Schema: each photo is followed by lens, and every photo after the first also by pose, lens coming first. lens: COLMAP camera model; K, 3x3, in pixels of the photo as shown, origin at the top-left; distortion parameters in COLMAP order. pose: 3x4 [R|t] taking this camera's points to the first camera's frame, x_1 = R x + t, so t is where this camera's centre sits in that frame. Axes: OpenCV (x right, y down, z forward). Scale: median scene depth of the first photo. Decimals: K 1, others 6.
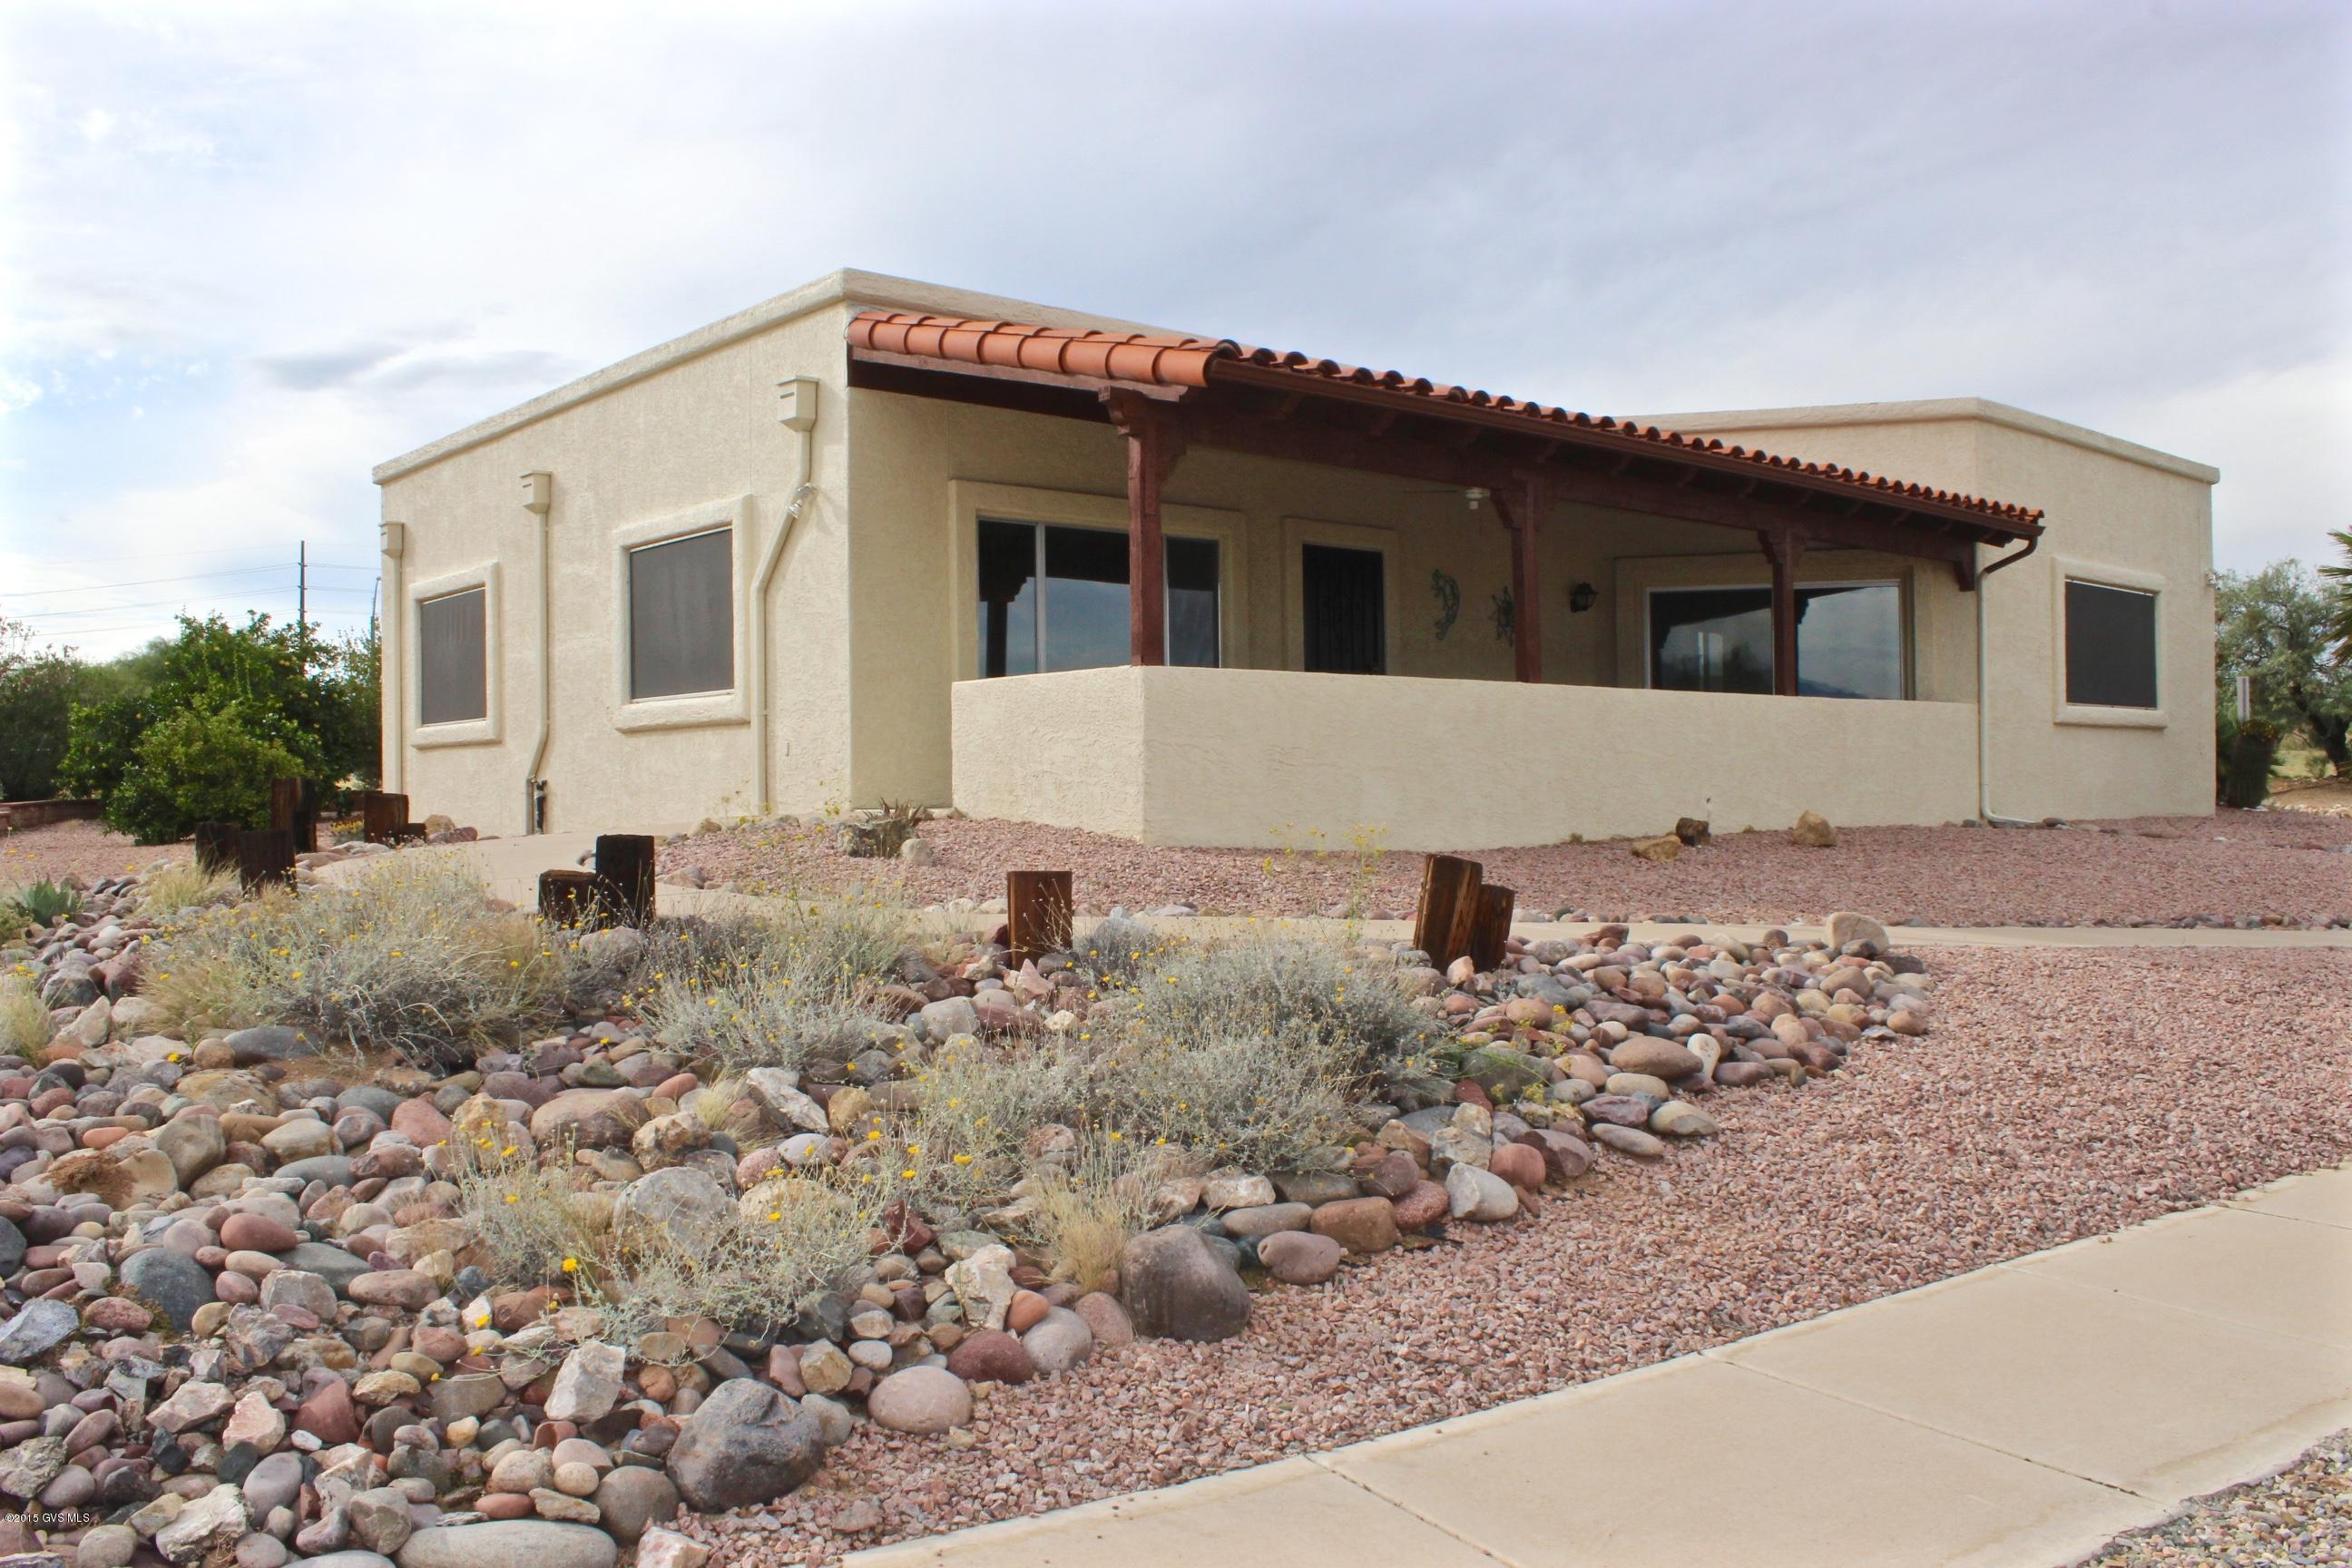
lens RADIAL K [[1960.4, 0, 1173.9], [0, 1960.4, 795.0], [0, 0, 1]] dist [-0.143676, 0.086237]
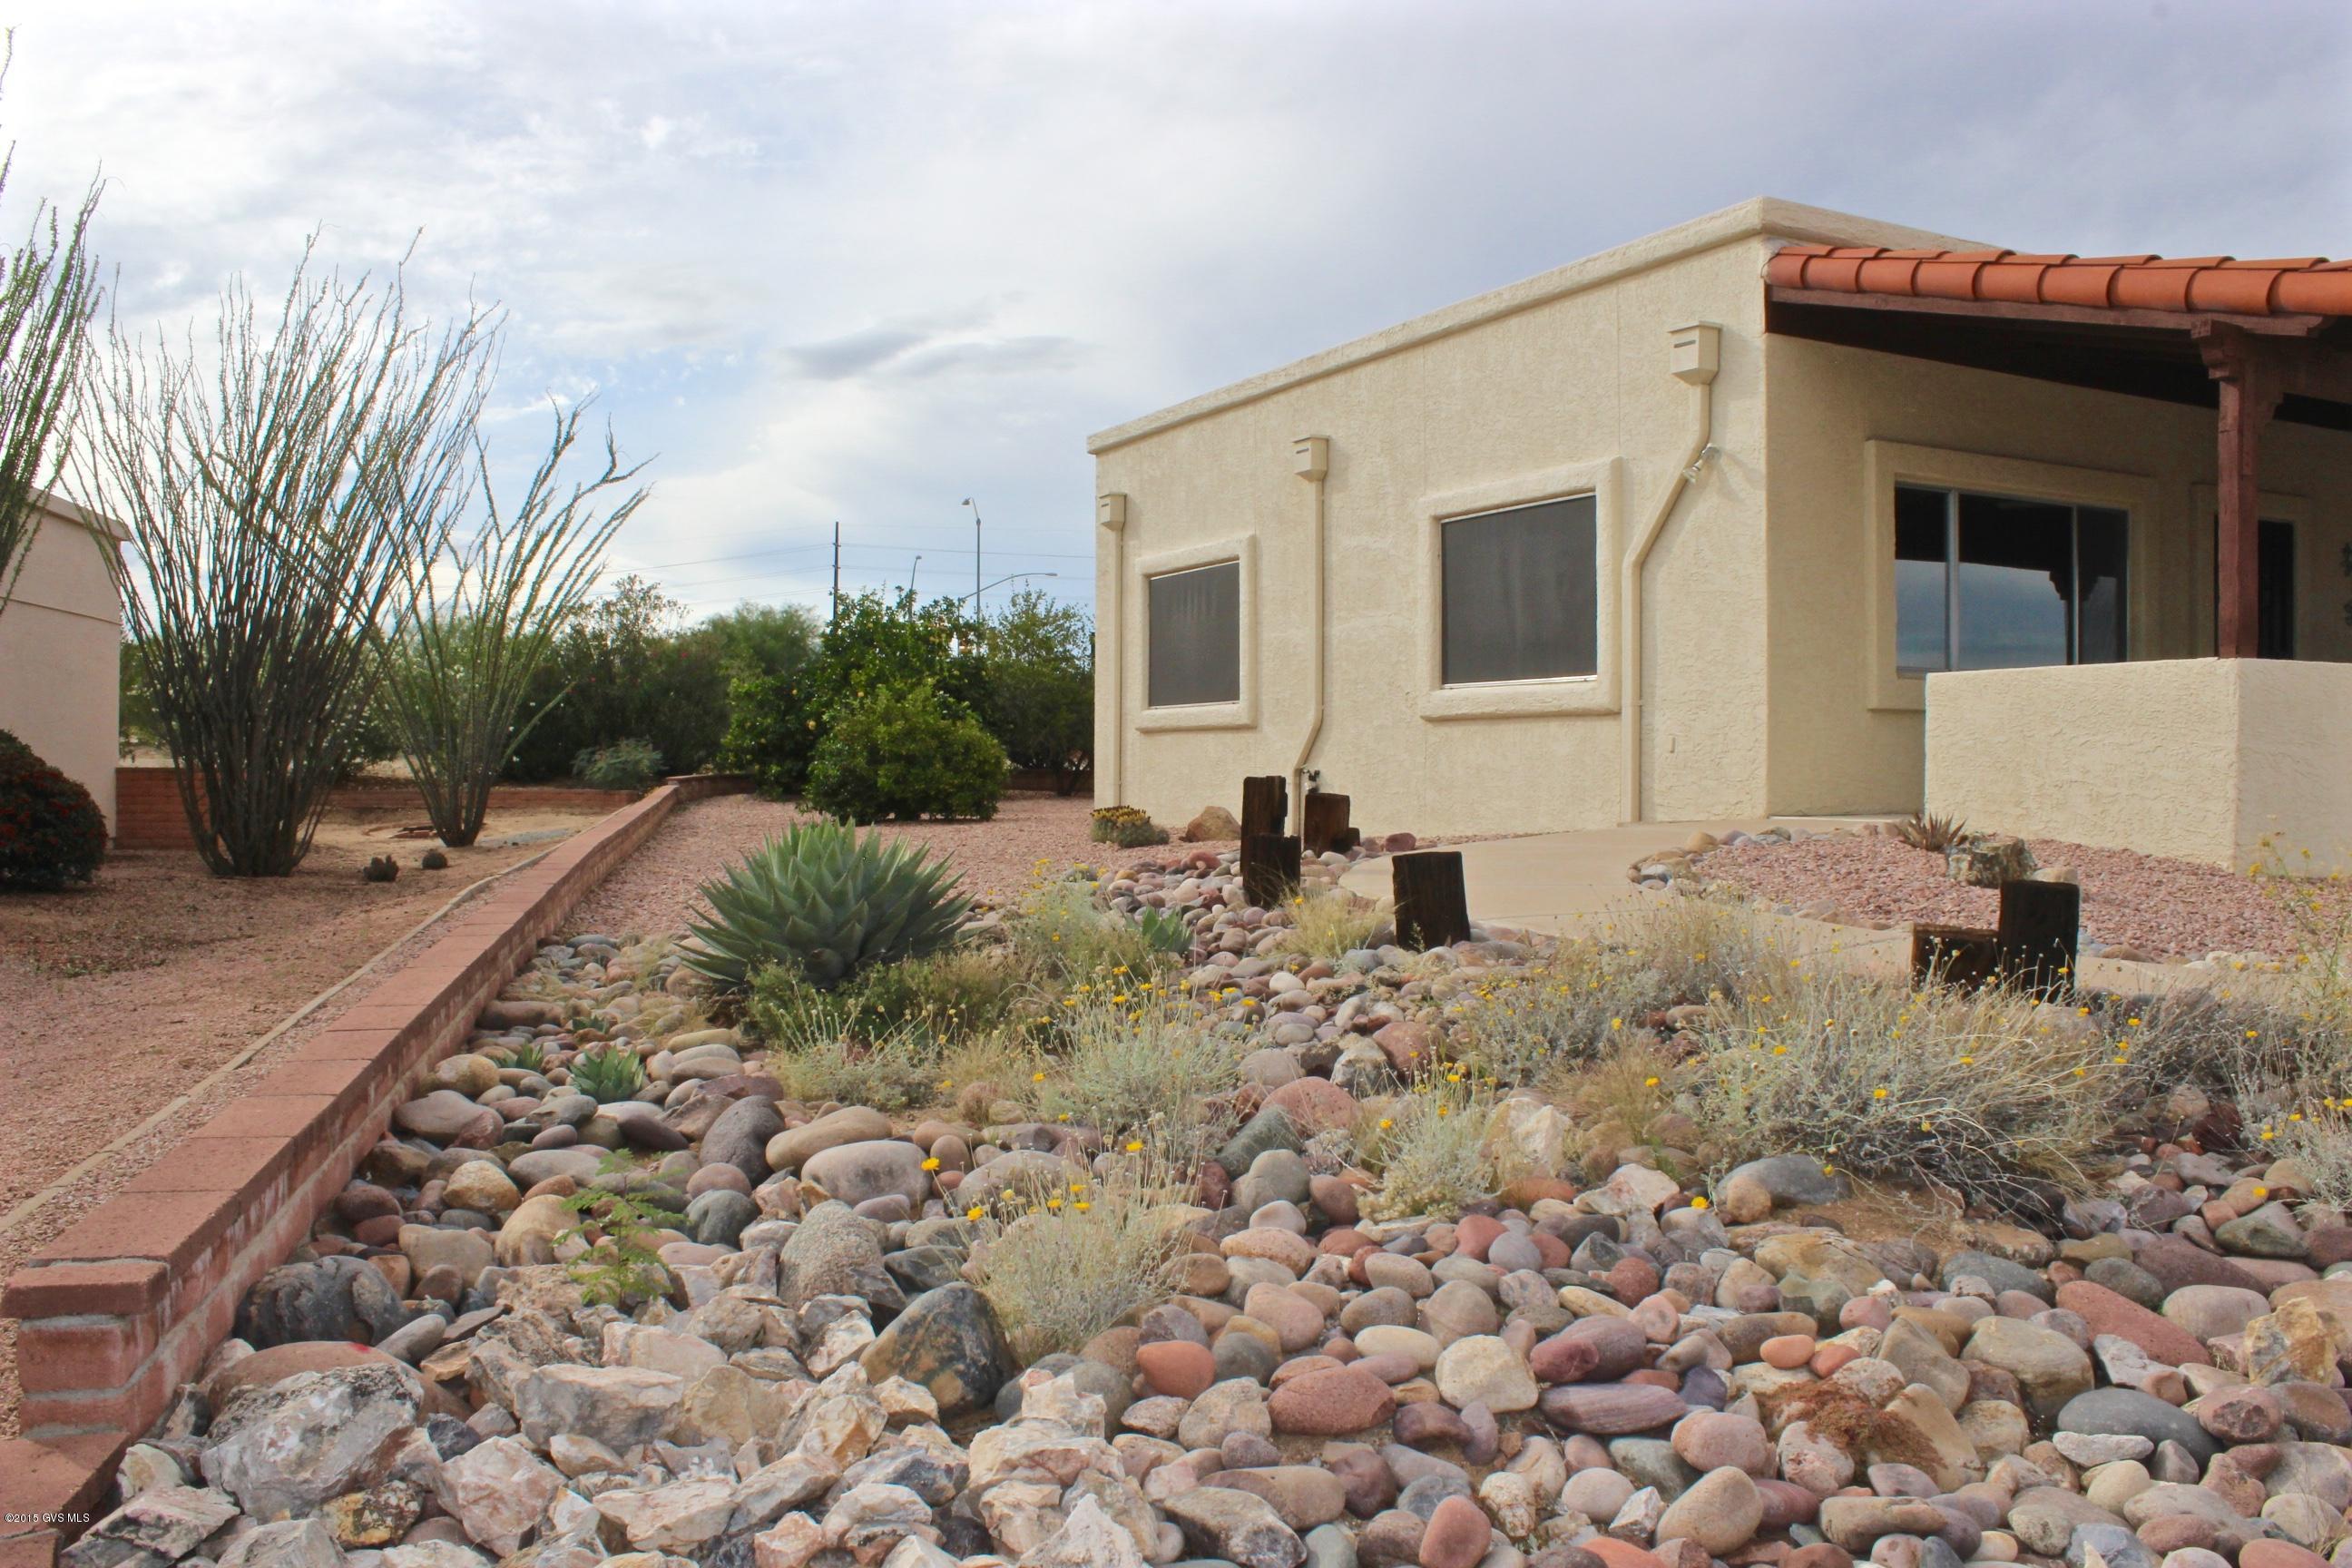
lens RADIAL K [[1960.4, 0, 1175.8], [0, 1960.4, 787.5], [0, 0, 1]] dist [-0.143676, 0.086237]
pose [[0.970936, 0.019649, -0.238531, -0.181464], [-0.017979, 0.999796, 0.009178, -0.007233], [0.238663, -0.004623, 0.971091, 0.079819]]
